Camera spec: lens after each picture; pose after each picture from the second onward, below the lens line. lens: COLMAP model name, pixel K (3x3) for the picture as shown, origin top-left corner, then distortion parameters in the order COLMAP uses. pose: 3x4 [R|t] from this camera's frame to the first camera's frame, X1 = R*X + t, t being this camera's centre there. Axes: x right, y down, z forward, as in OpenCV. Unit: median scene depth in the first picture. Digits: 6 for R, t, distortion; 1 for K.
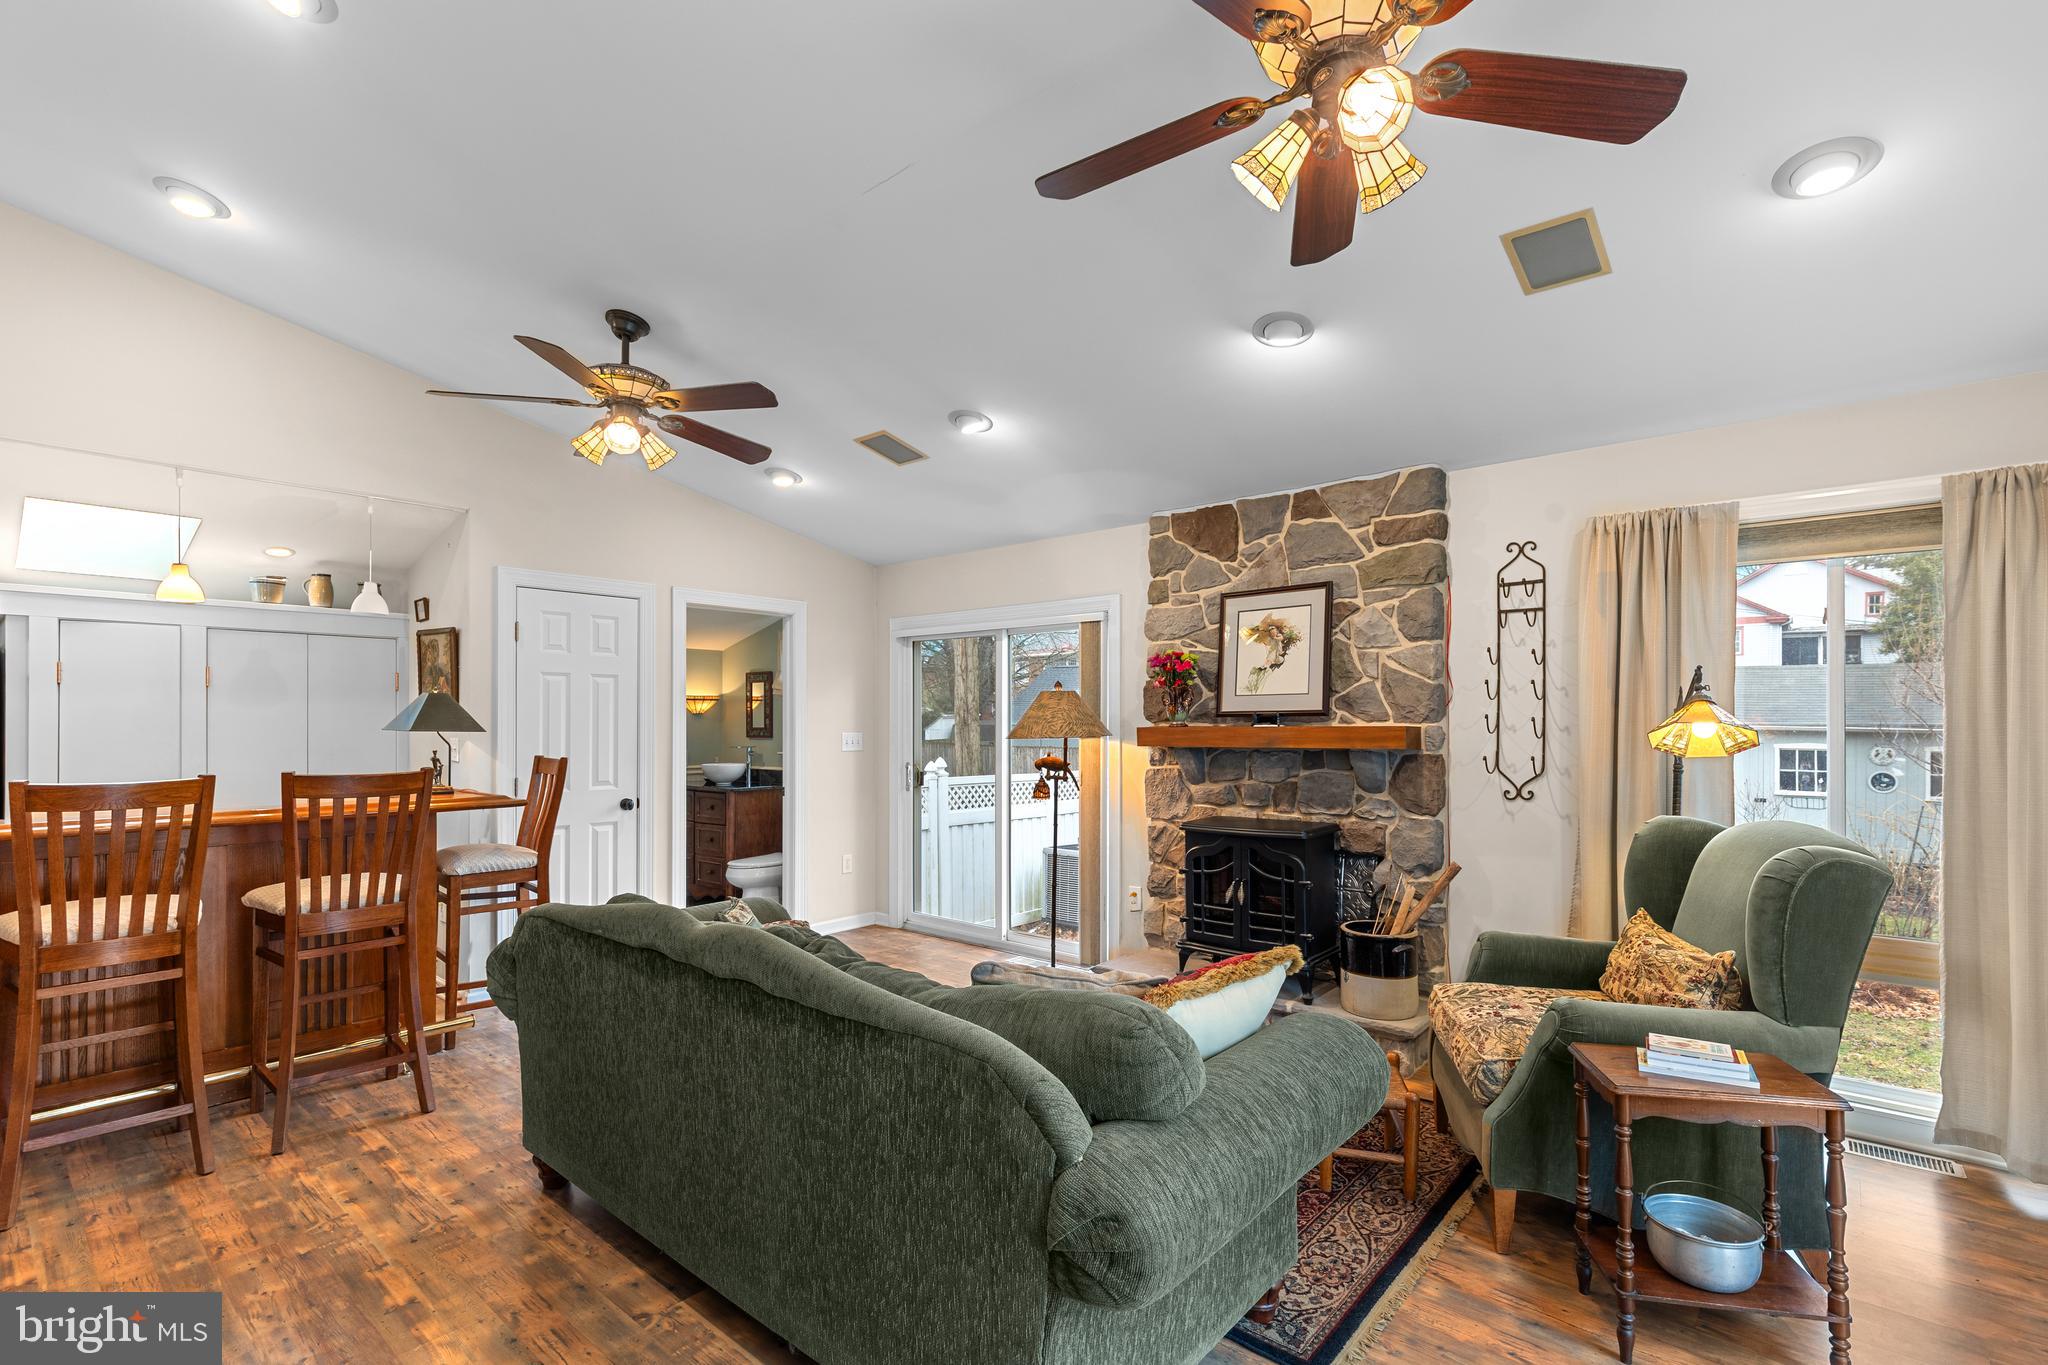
lens RADIAL K [[923.3, 0, 1037.6], [0, 923.3, 722.6], [0, 0, 1]] dist [0.009555, -0.001960]
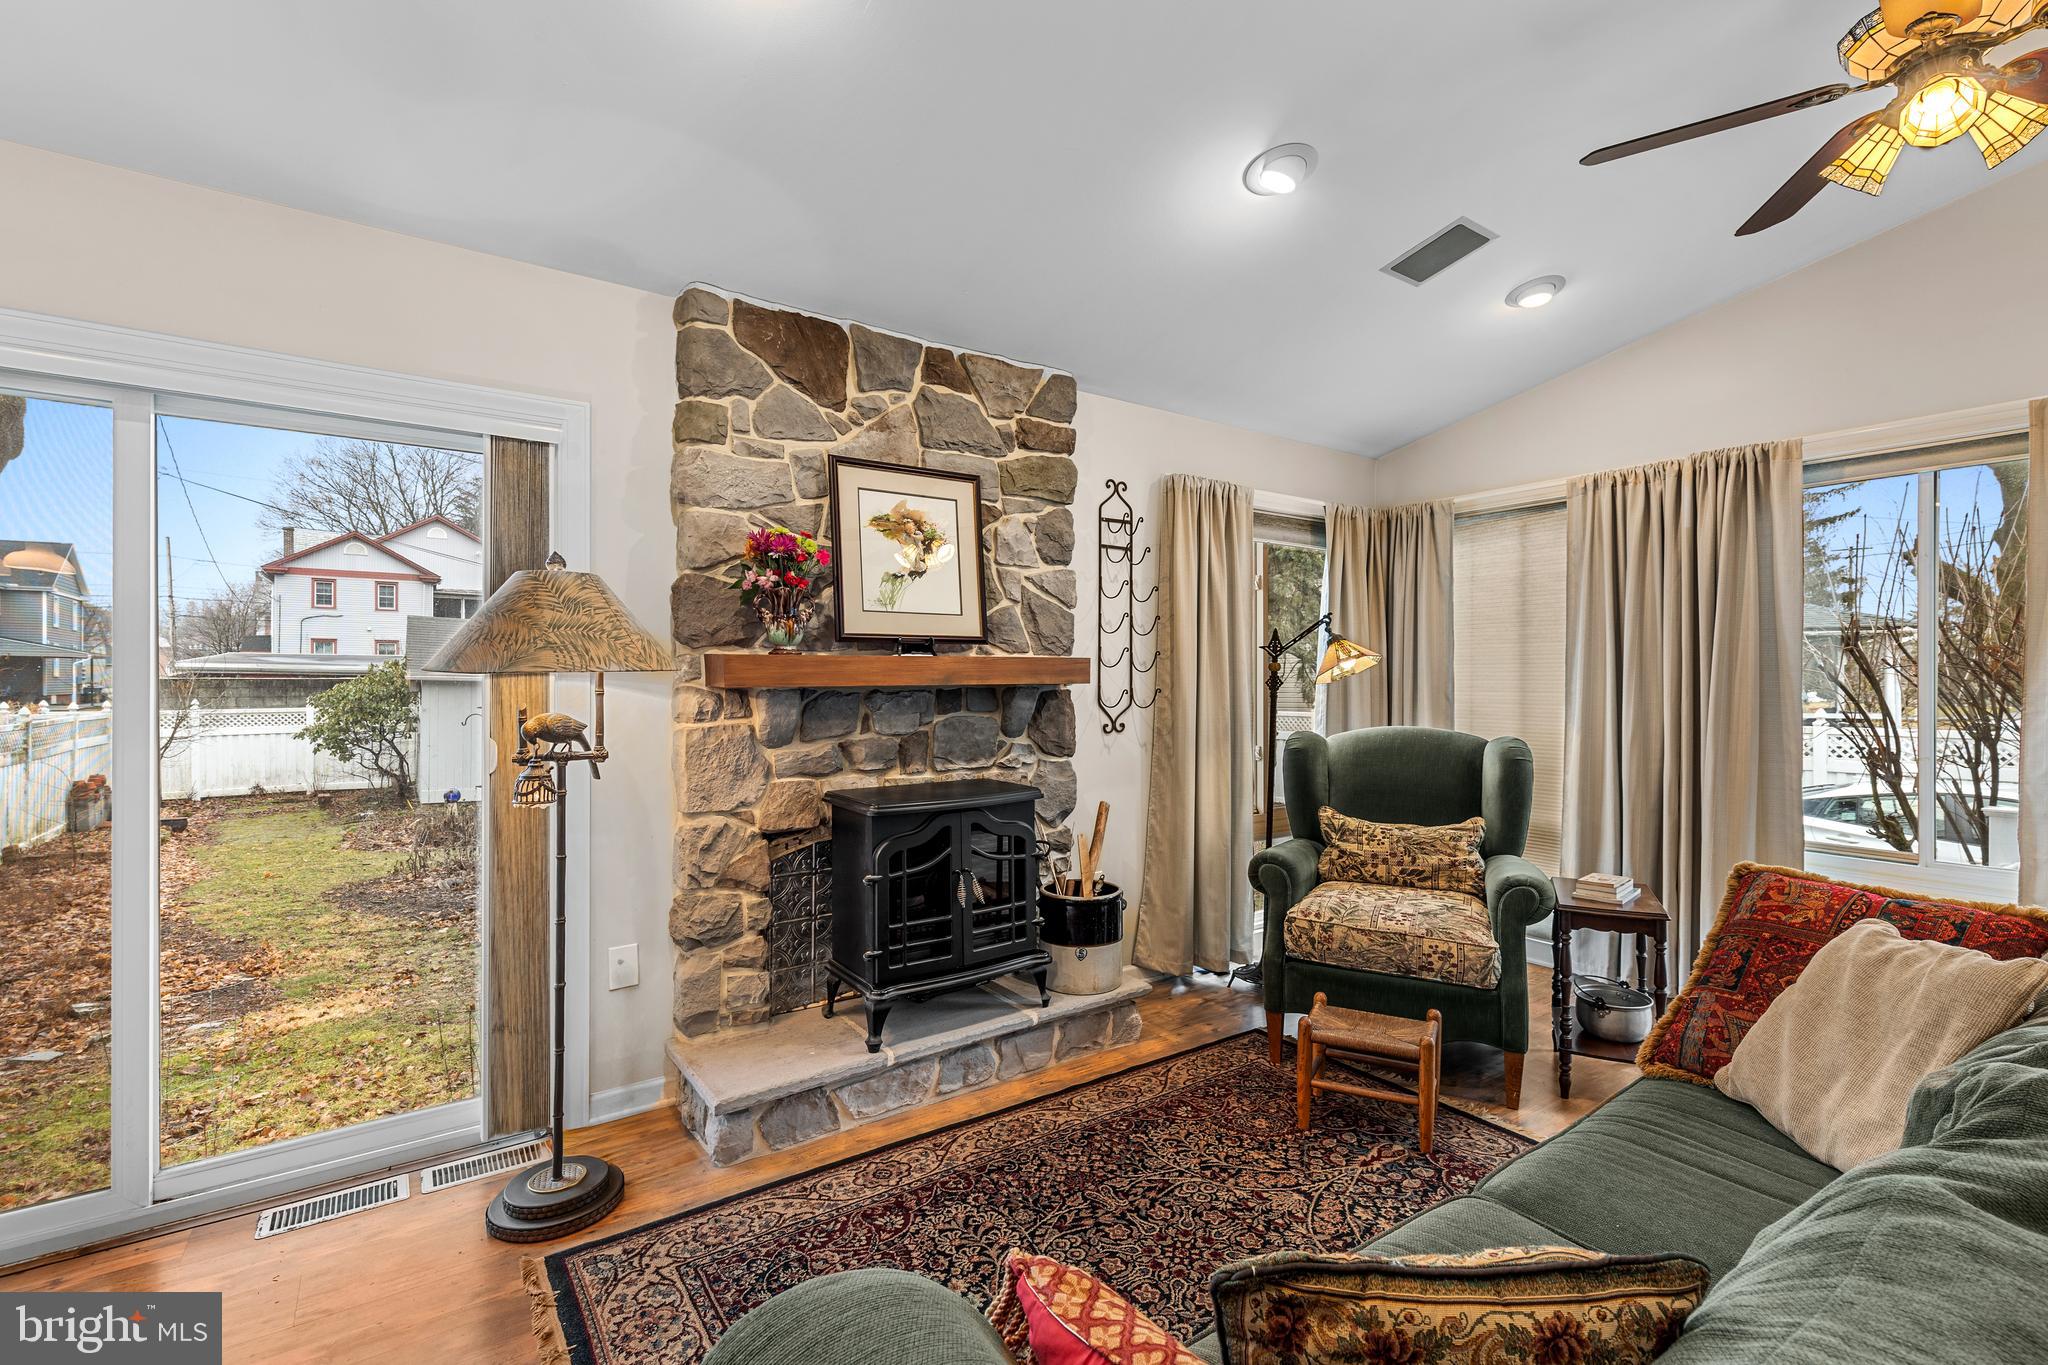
lens RADIAL K [[923.3, 0, 1046.7], [0, 923.3, 683.2], [0, 0, 1]] dist [0.009555, -0.001960]
pose [[0.246927, -0.002299, 0.969031, -0.458869], [0.000319, 0.999997, 0.002291, 0.025206], [-0.969034, -0.000256, 0.246927, 0.778017]]
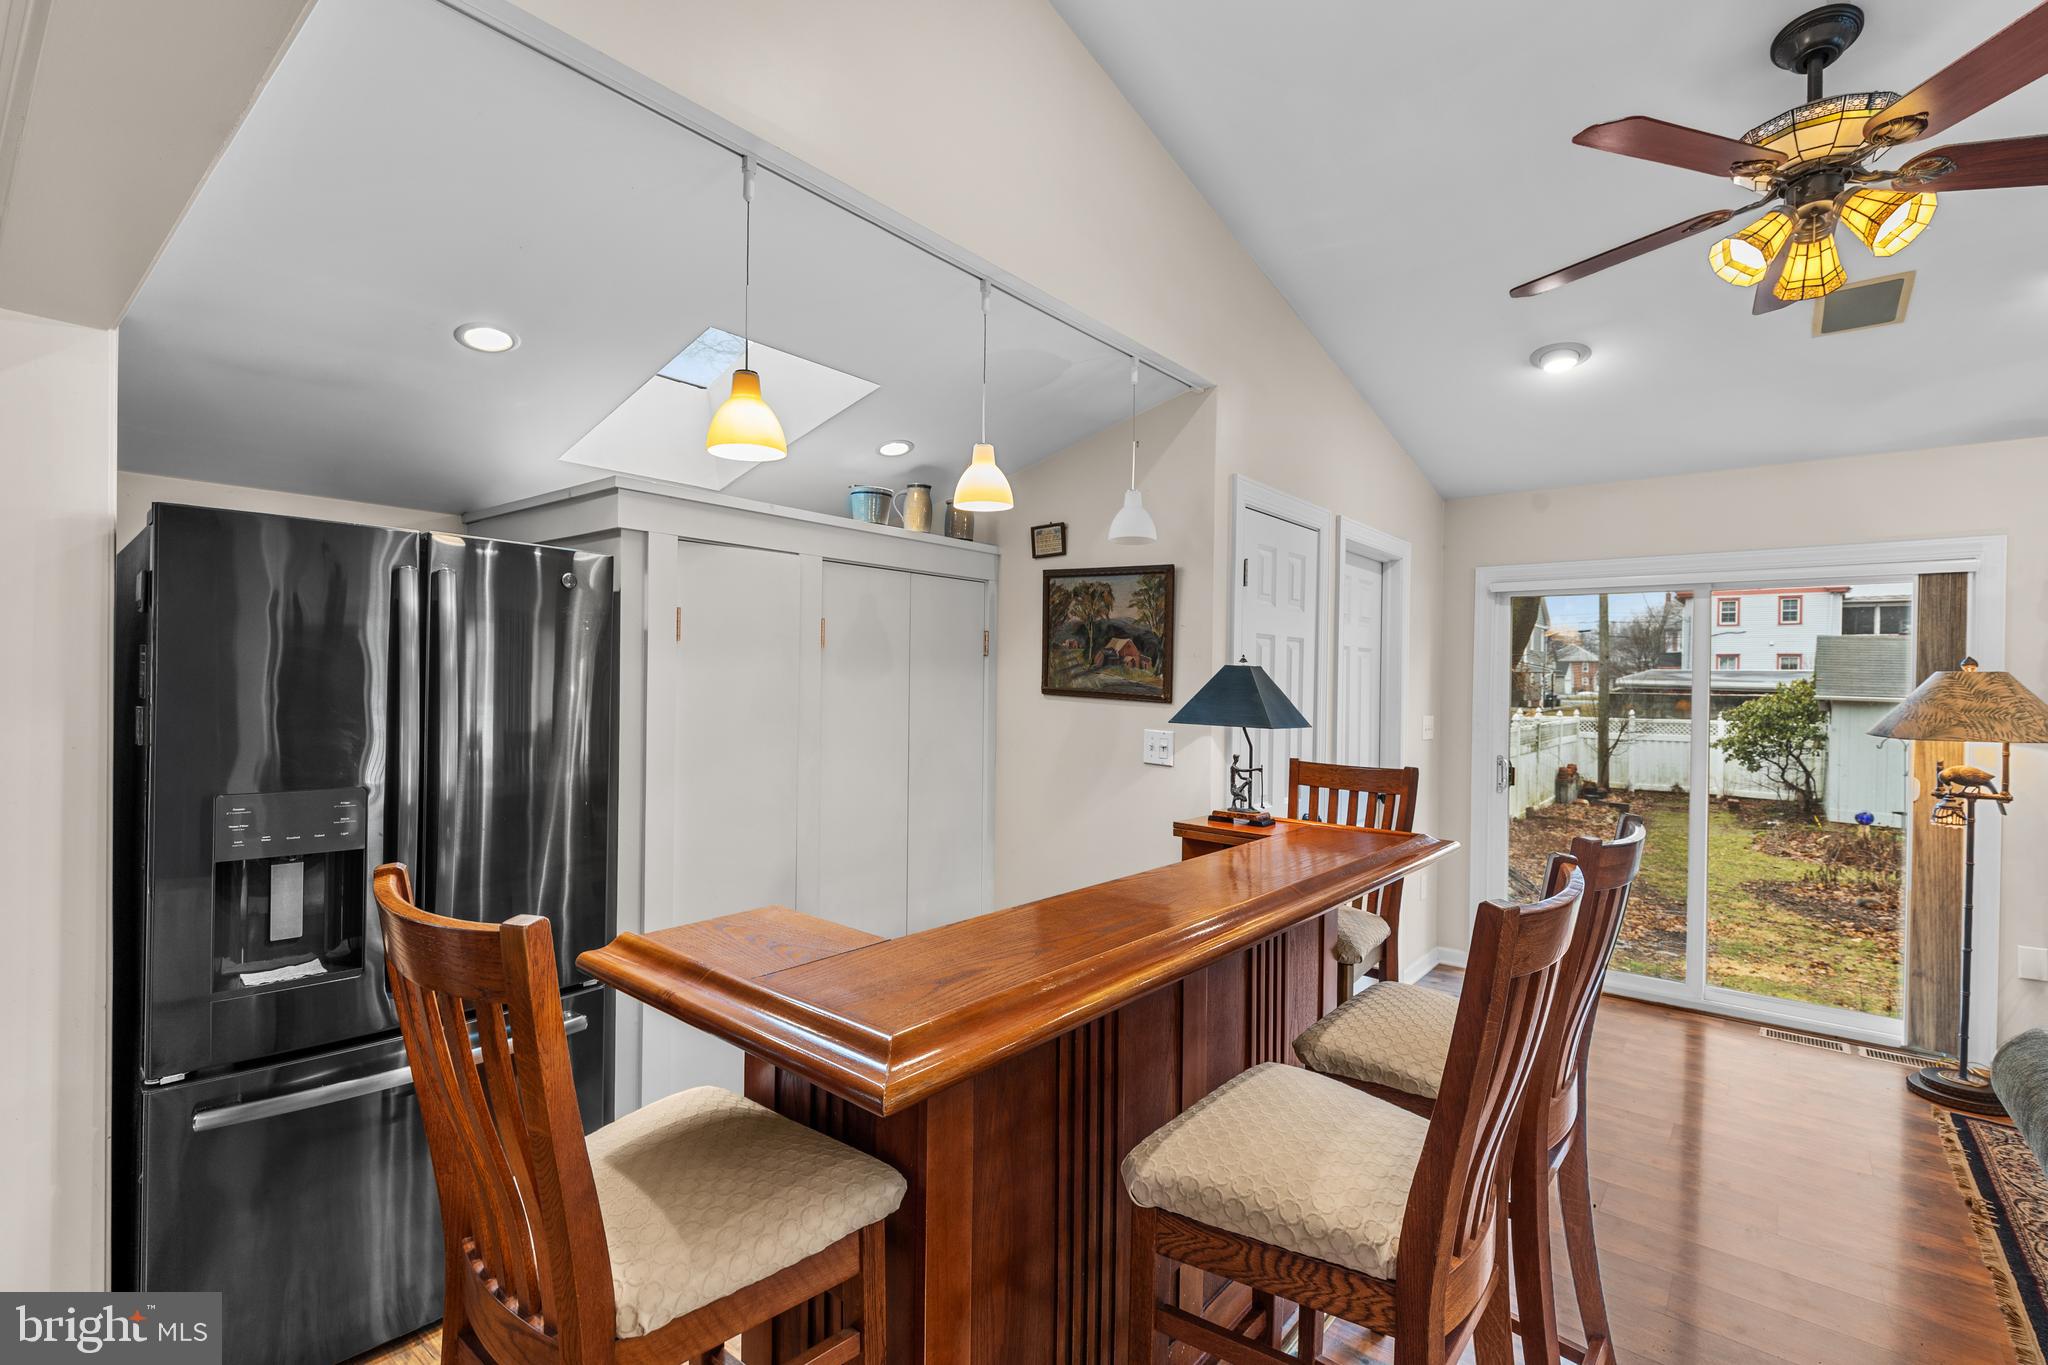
lens RADIAL K [[923.3, 0, 1042.2], [0, 923.3, 686.5], [0, 0, 1]] dist [0.009555, -0.001960]
pose [[0.999486, 0.013297, 0.029154, -0.848219], [-0.013502, 0.999886, 0.006822, -0.021783], [-0.029060, -0.007212, 0.999552, 0.390590]]
